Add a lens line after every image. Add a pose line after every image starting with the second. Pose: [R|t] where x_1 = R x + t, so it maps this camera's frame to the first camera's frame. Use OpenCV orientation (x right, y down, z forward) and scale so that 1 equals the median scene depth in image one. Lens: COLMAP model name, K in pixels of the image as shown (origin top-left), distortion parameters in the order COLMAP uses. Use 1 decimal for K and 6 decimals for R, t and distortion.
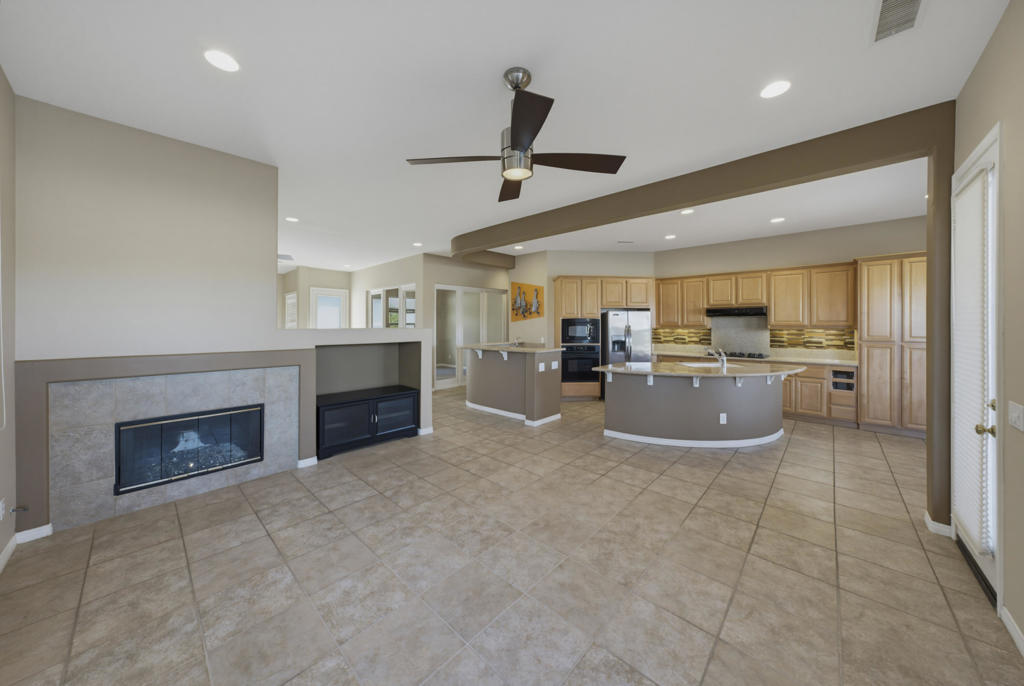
lens RADIAL K [[347.9, 0, 506.0], [0, 347.9, 321.9], [0, 0, 1]] dist [-0.013229, 0.006592]
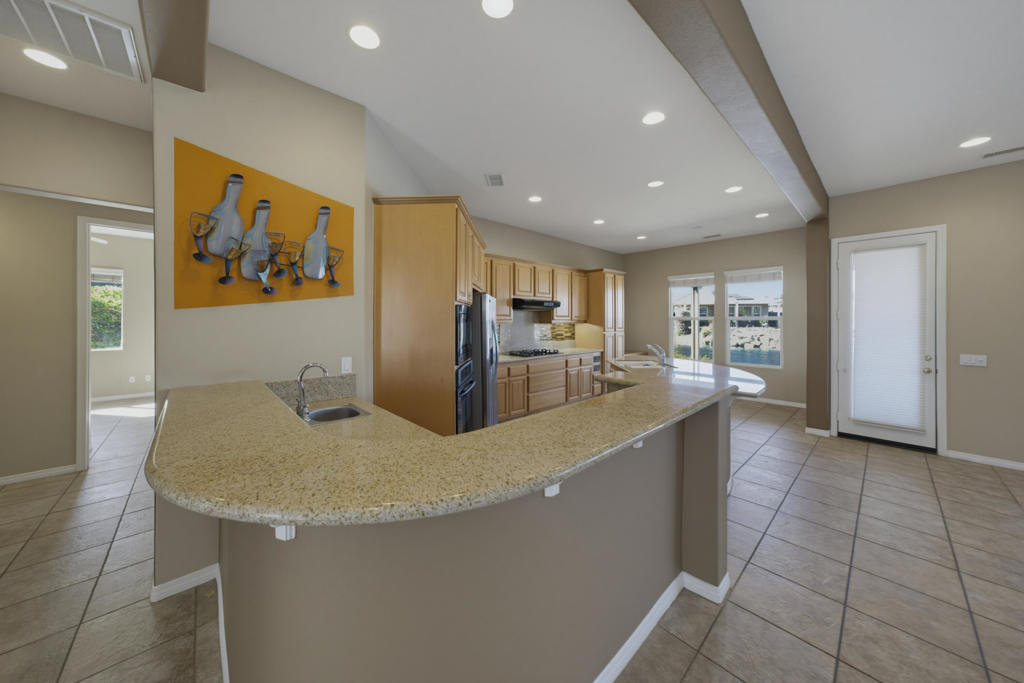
lens RADIAL K [[347.9, 0, 504.9], [0, 347.9, 318.8], [0, 0, 1]] dist [-0.013229, 0.006592]
pose [[0.086889, 0.002601, 0.996215, -0.316871], [-0.009157, 0.999956, -0.001812, 0.009735], [-0.996176, -0.008965, 0.086909, 1.198872]]
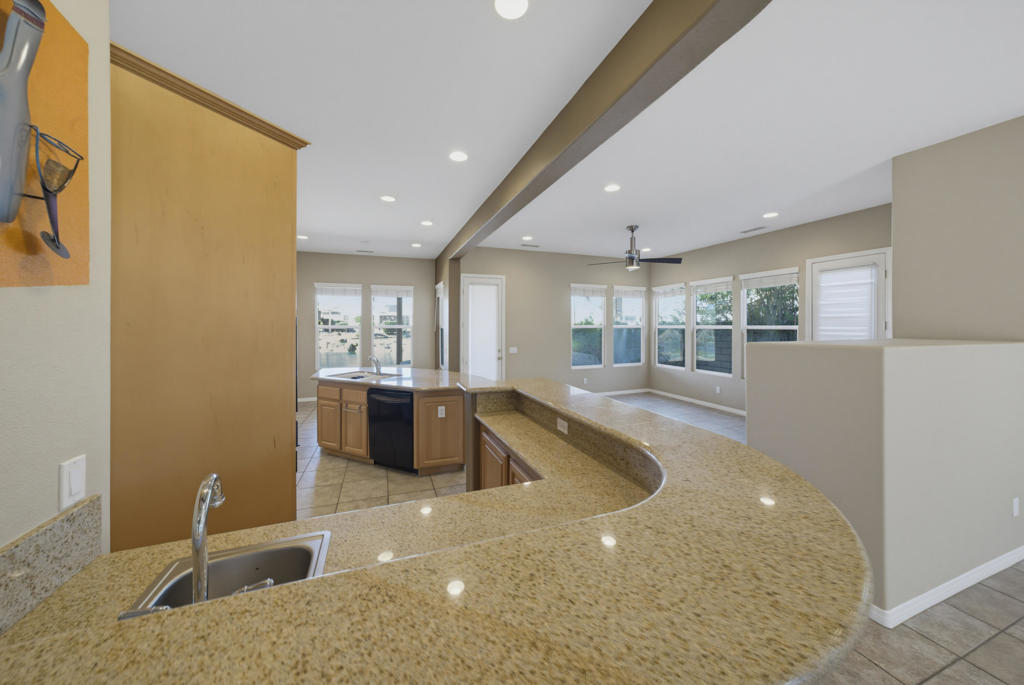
lens RADIAL K [[347.9, 0, 505.2], [0, 347.9, 326.4], [0, 0, 1]] dist [-0.013229, 0.006592]
pose [[-0.891732, -0.004172, 0.452545, -0.118219], [-0.006259, 0.999976, -0.003115, -0.000997], [-0.452521, -0.005610, -0.891736, 1.522481]]
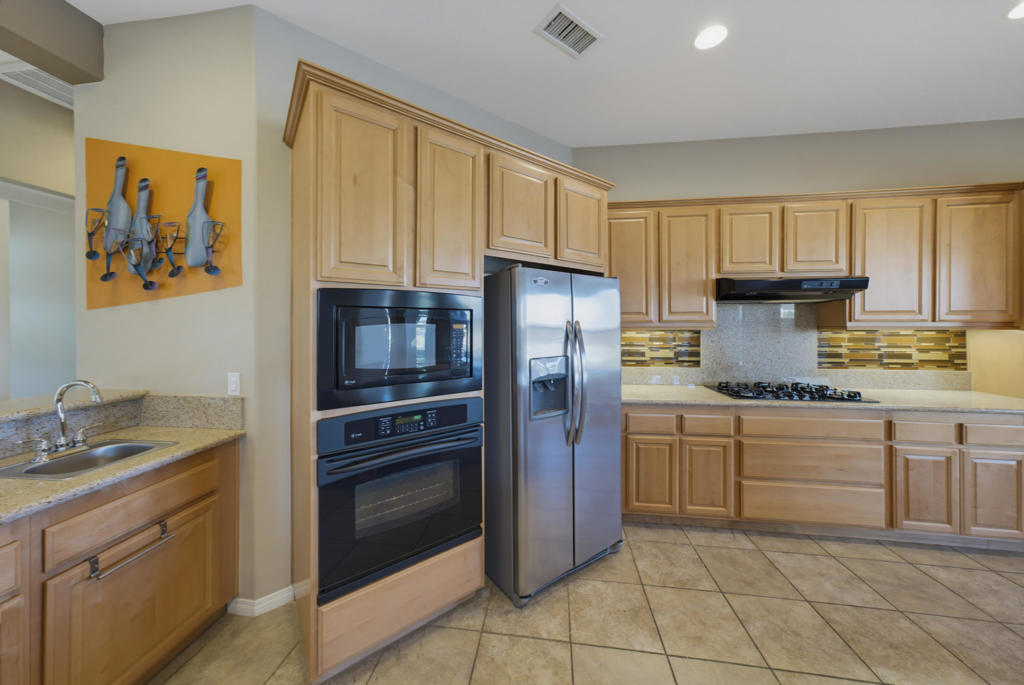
lens RADIAL K [[347.9, 0, 512.3], [0, 347.9, 324.8], [0, 0, 1]] dist [-0.013229, 0.006592]
pose [[0.813428, -0.002681, 0.581659, 0.178335], [-0.002120, 0.999969, 0.007574, 0.013909], [-0.581661, -0.007394, 0.813397, 1.018301]]
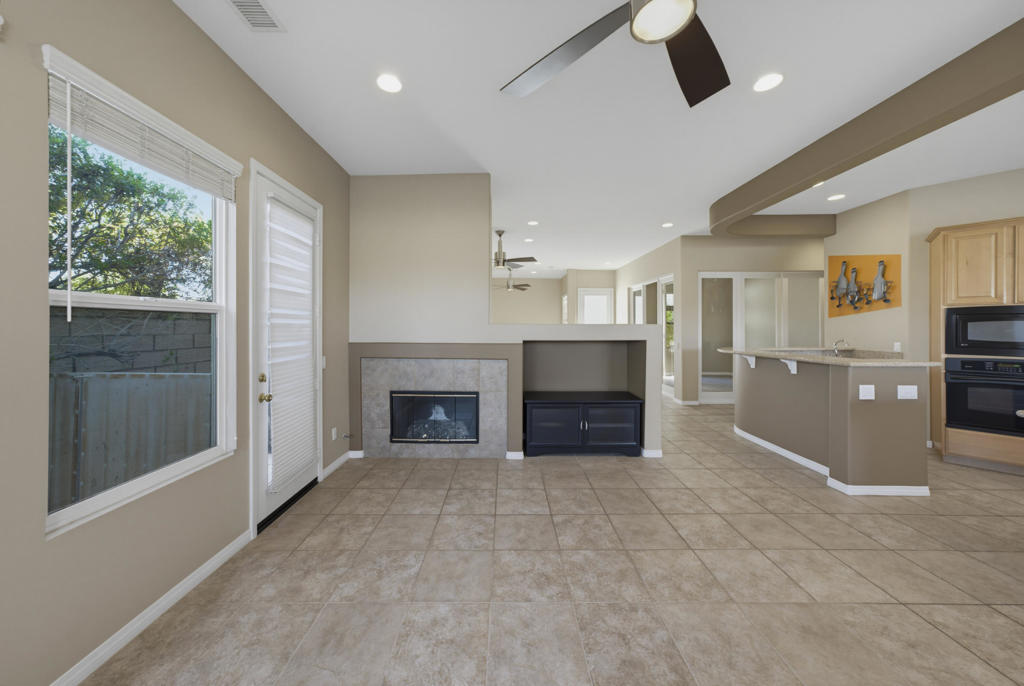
lens RADIAL K [[347.9, 0, 508.1], [0, 347.9, 324.1], [0, 0, 1]] dist [-0.013229, 0.006592]
pose [[0.690345, -0.004710, -0.723465, 0.107824], [0.005896, 0.999982, -0.000884, 0.015533], [0.723457, -0.003655, 0.690360, 0.198407]]
